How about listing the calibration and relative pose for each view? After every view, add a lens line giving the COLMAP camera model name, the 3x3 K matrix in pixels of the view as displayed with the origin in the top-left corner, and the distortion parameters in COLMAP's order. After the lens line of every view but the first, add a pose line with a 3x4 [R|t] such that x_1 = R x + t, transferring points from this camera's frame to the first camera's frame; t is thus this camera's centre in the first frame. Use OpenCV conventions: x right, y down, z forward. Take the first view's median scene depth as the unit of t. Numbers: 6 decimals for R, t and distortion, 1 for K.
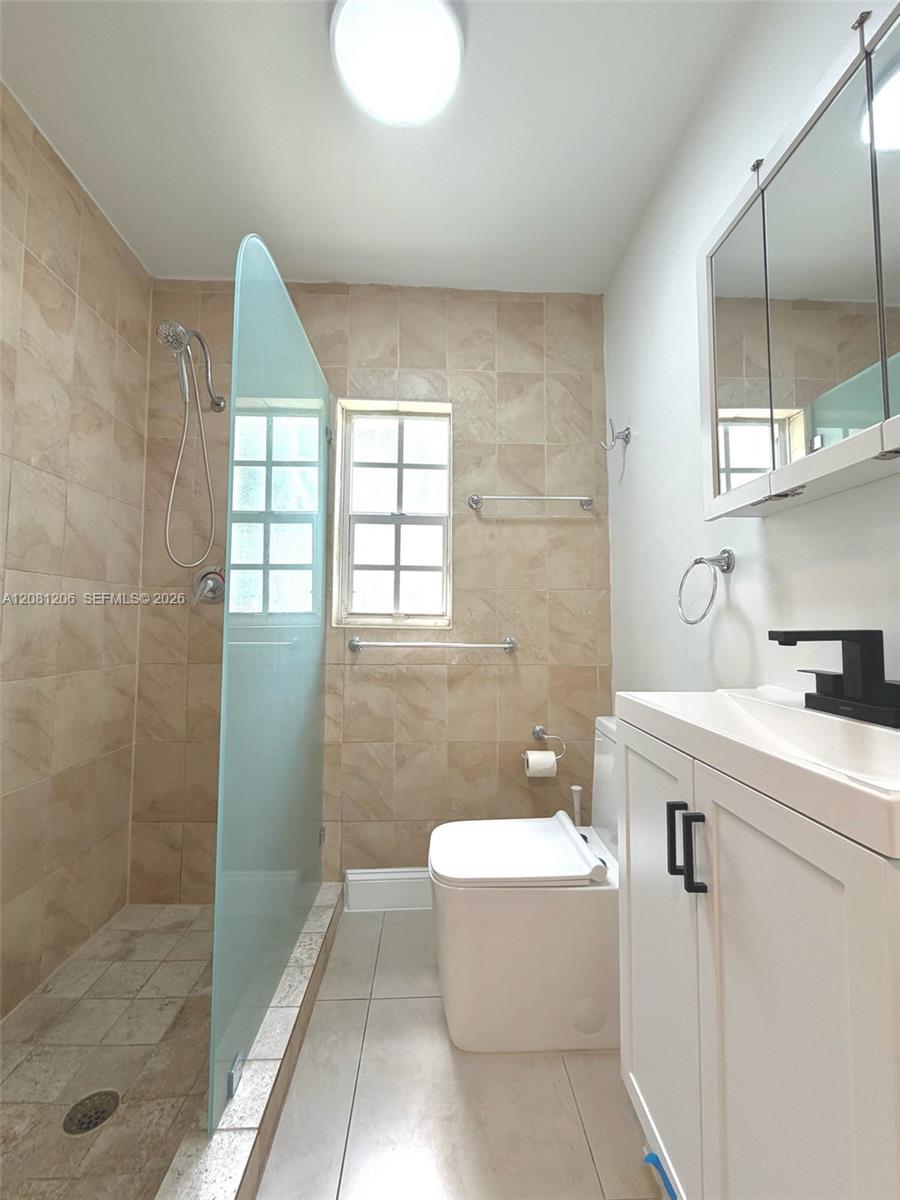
lens RADIAL K [[472.1, 0, 455.1], [0, 472.1, 599.1], [0, 0, 1]] dist [0.001020, -0.000216]
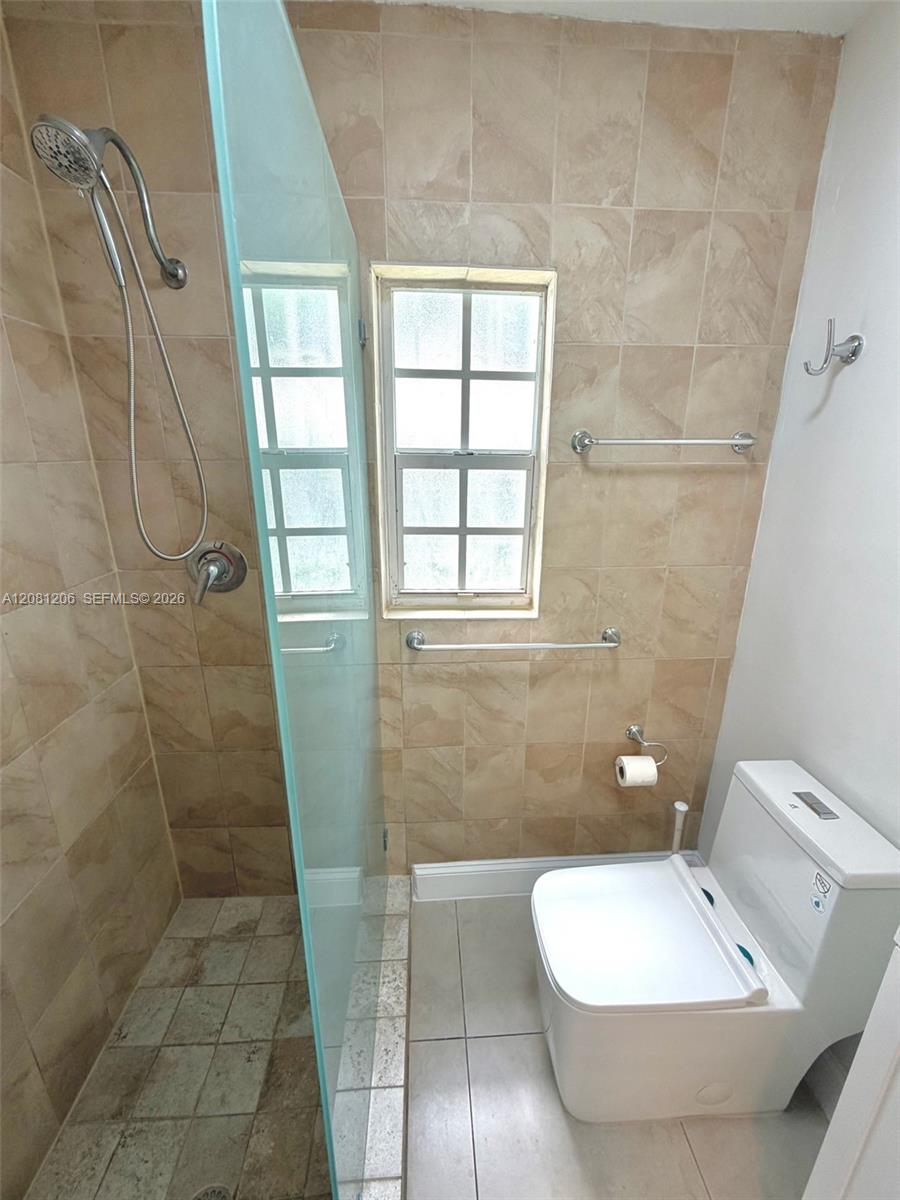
lens RADIAL K [[472.1, 0, 454.0], [0, 472.1, 592.6], [0, 0, 1]] dist [0.001020, -0.000216]
pose [[0.999853, -0.002671, 0.016956, -0.159093], [-0.003218, 0.941140, 0.338003, -0.239091], [-0.016861, -0.338008, 0.940992, 0.295580]]
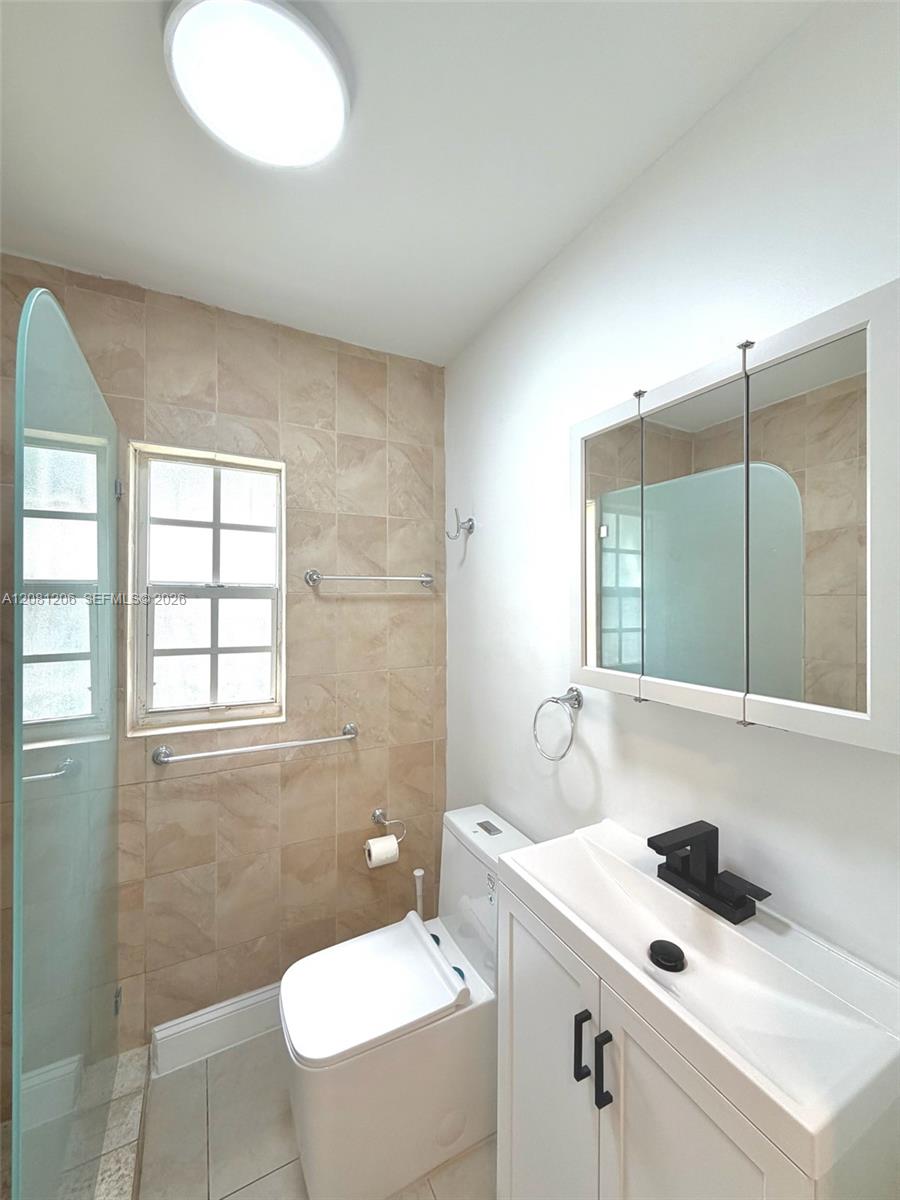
lens RADIAL K [[472.1, 0, 446.8], [0, 472.1, 598.9], [0, 0, 1]] dist [0.001020, -0.000216]
pose [[0.907033, -0.000791, 0.421059, -0.108214], [-0.023244, 0.998379, 0.051946, -0.225730], [-0.420418, -0.056904, 0.905545, 0.074783]]
